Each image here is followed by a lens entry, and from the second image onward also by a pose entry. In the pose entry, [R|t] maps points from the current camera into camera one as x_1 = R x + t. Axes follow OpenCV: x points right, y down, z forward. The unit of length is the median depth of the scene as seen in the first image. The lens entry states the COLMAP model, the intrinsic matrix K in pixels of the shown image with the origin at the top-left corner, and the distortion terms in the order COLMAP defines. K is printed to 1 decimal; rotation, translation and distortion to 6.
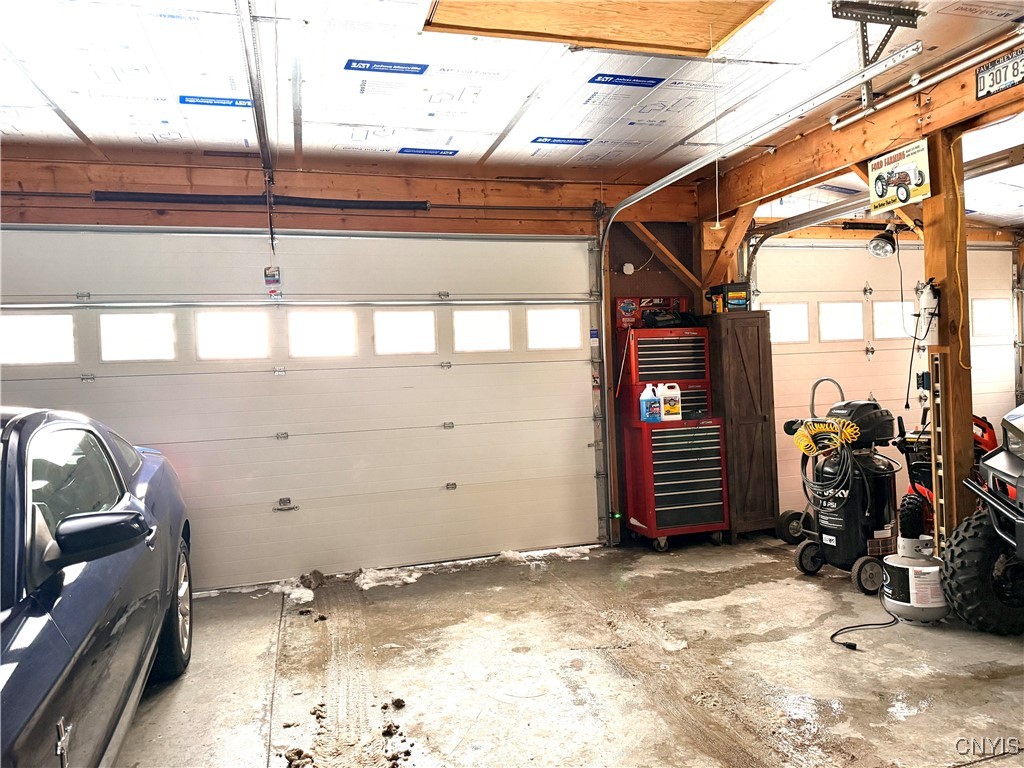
lens RADIAL K [[711.2, 0, 509.1], [0, 711.2, 381.0], [0, 0, 1]] dist [0.076709, -0.112287]
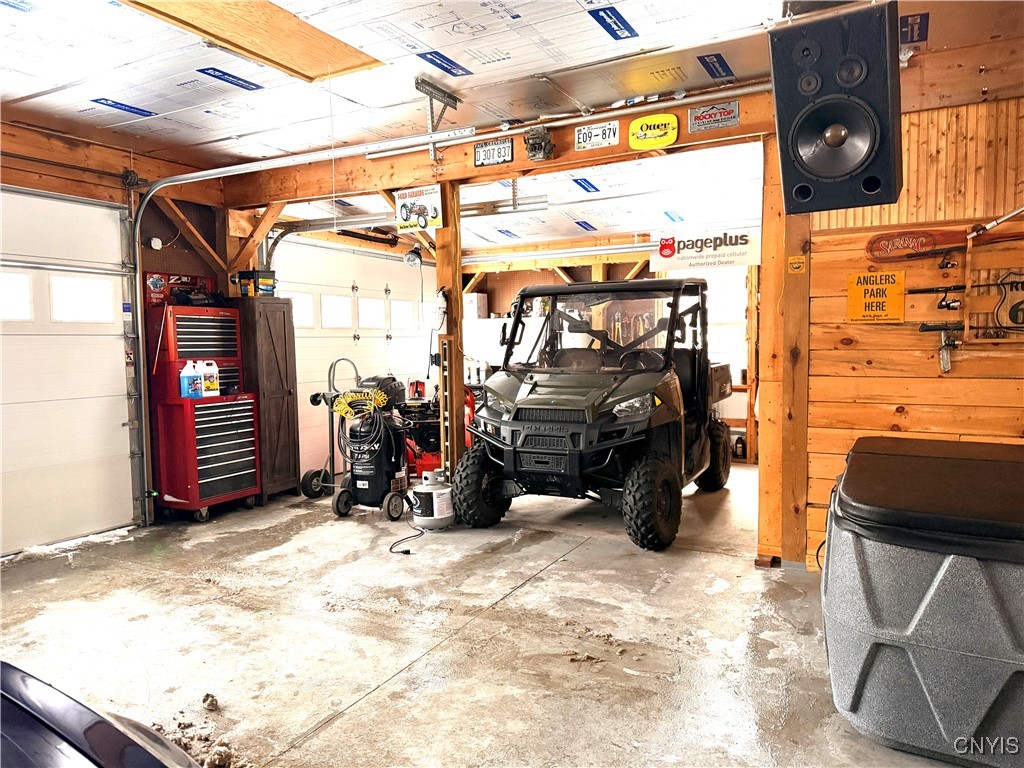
lens RADIAL K [[716.5, 0, 510.5], [0, 716.5, 389.1], [0, 0, 1]] dist [0.078669, -0.106899]
pose [[0.699792, -0.015898, 0.714170, -0.260986], [-0.006699, 0.999562, 0.028815, 0.013468], [-0.714315, -0.024949, 0.699379, -0.065184]]
